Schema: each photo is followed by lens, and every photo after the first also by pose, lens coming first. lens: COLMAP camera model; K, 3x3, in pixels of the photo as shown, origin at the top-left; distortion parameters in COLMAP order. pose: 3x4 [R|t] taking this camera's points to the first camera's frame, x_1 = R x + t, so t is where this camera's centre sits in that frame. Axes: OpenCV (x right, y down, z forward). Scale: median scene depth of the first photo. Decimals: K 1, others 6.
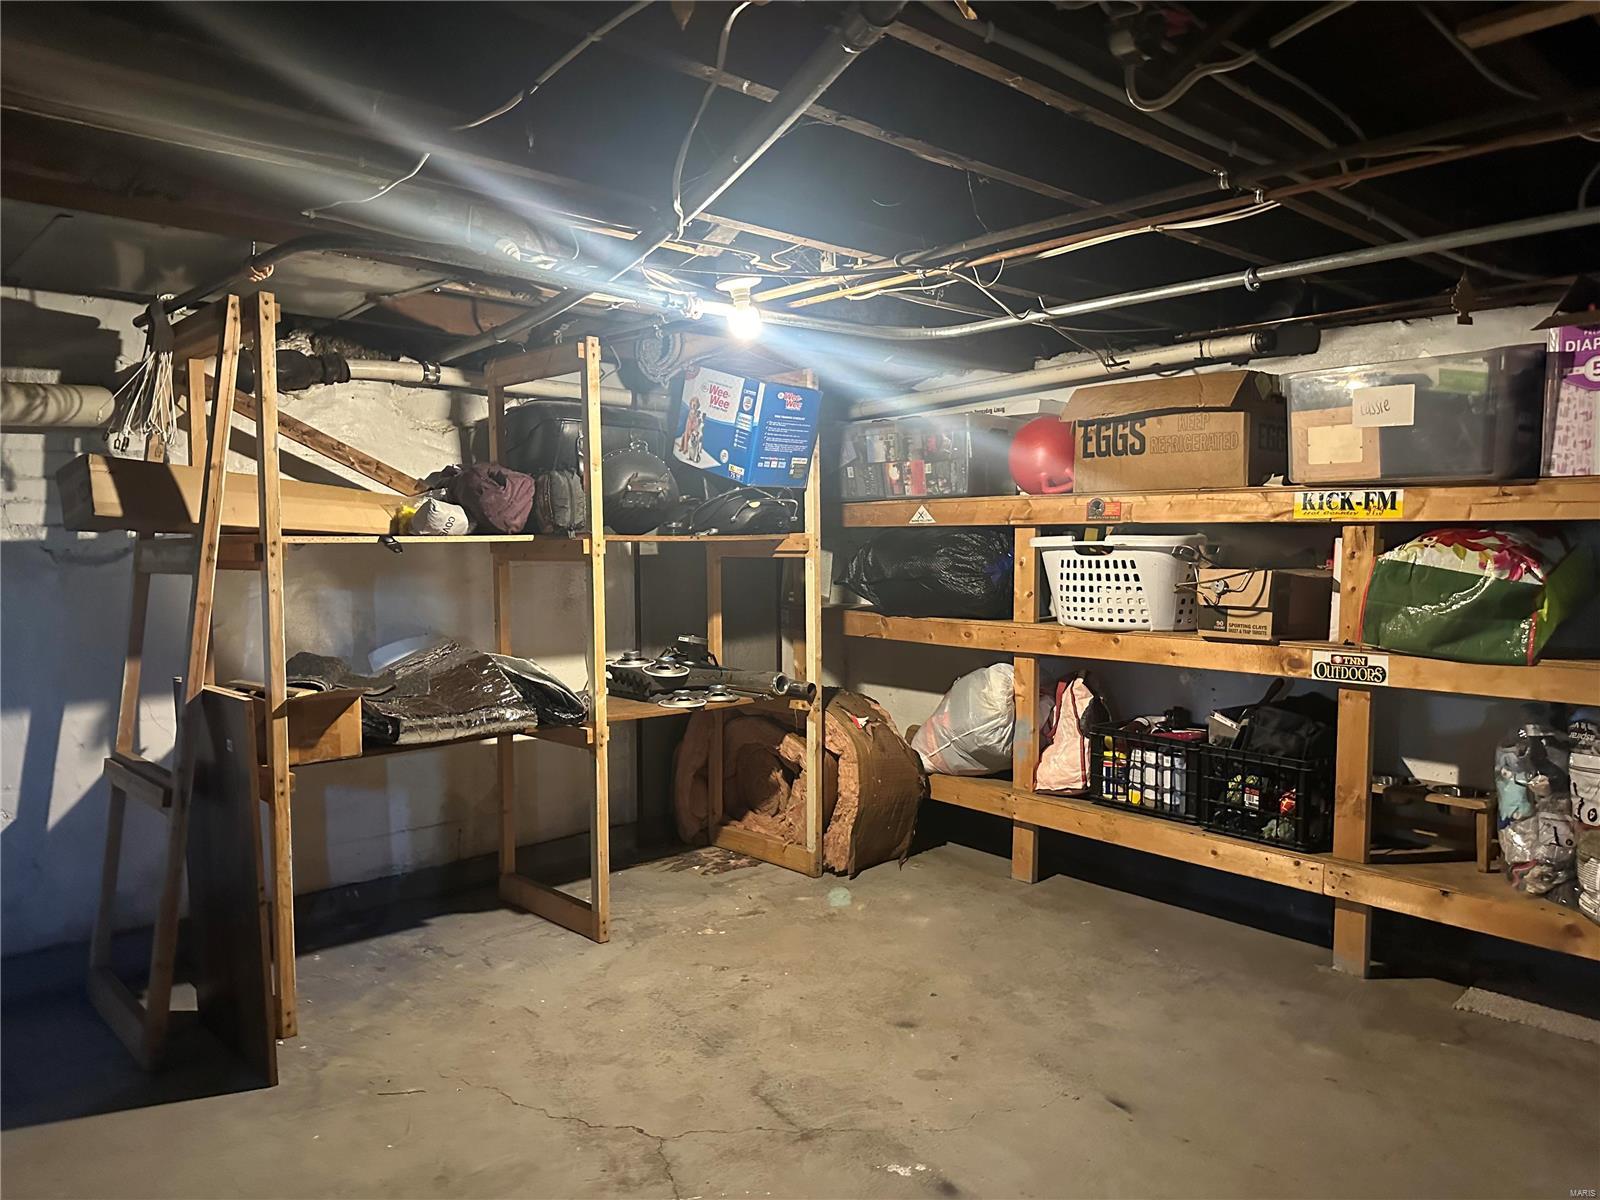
lens RADIAL K [[1126.0, 0, 797.0], [0, 1126.0, 598.4], [0, 0, 1]] dist [0.022461, -0.020205]
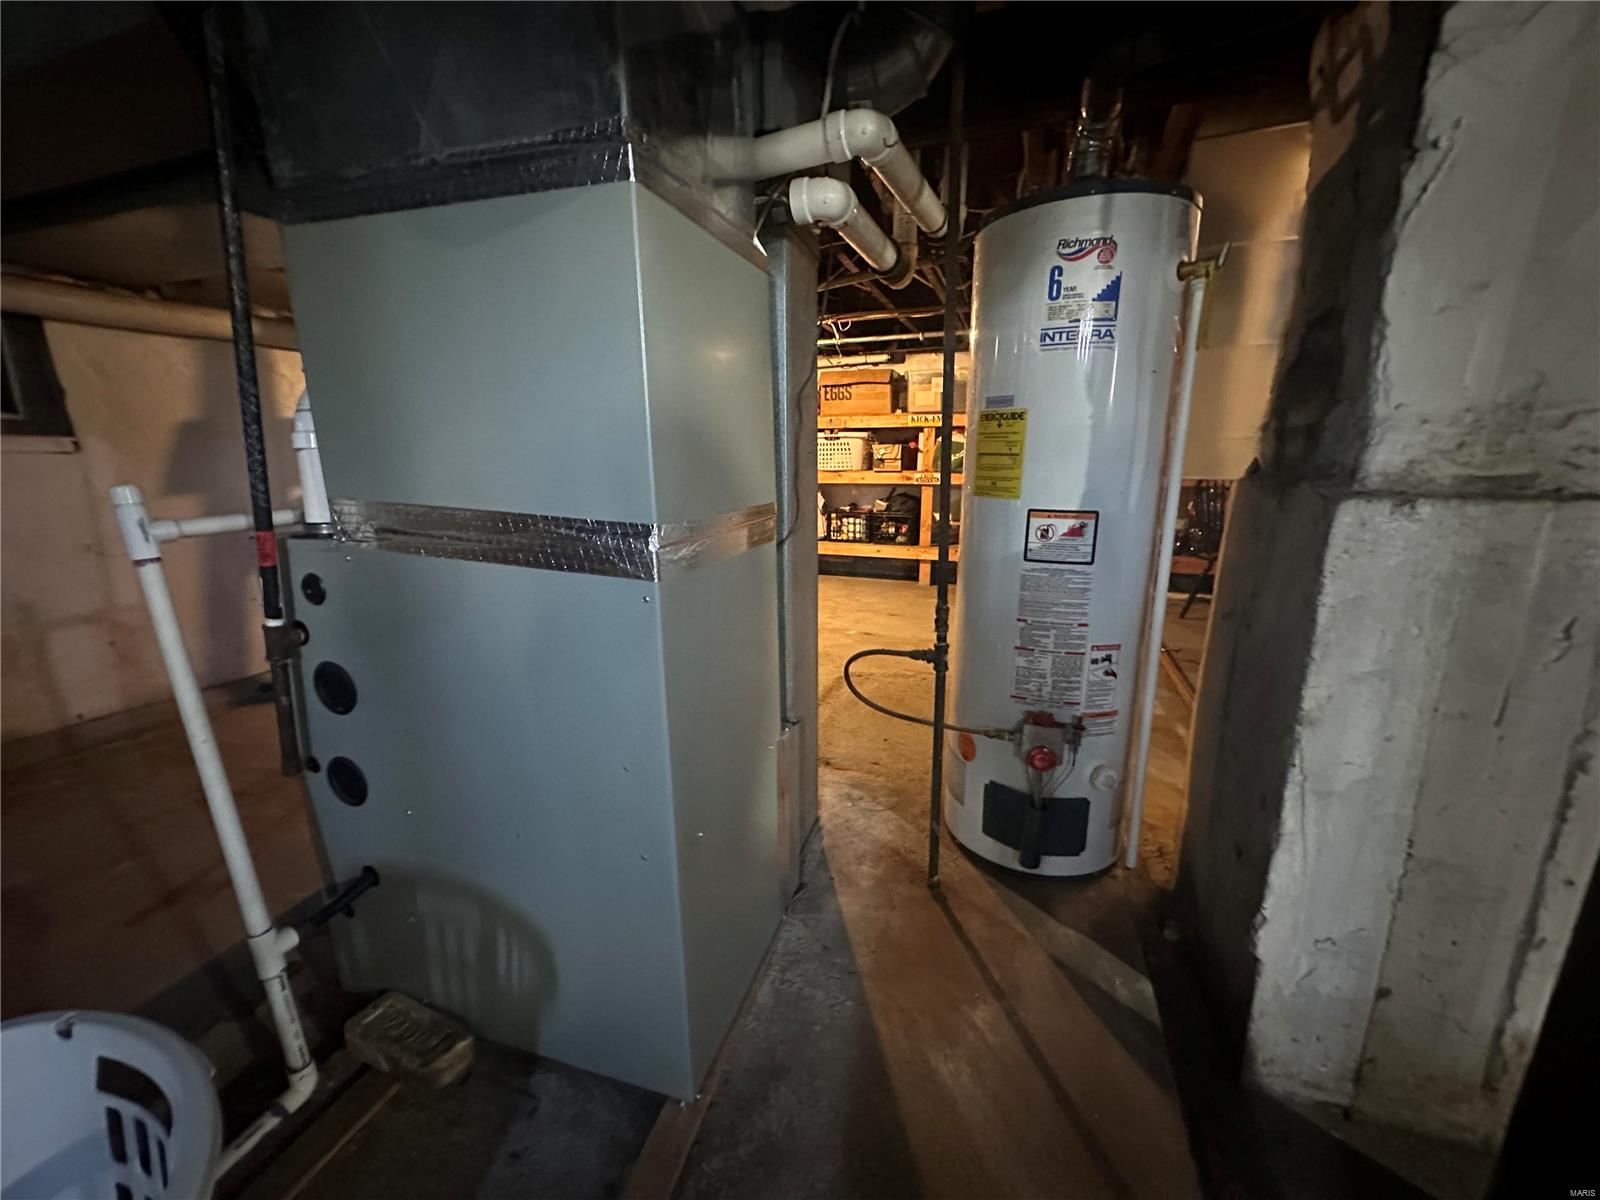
lens RADIAL K [[638.2, 0, 807.7], [0, 638.2, 603.8], [0, 0, 1]] dist [-0.001755, 0.000837]
pose [[0.881812, -0.108685, 0.458906, -0.526007], [0.031030, 0.984345, 0.173501, 0.078362], [-0.470579, -0.138755, 0.871380, -0.300203]]
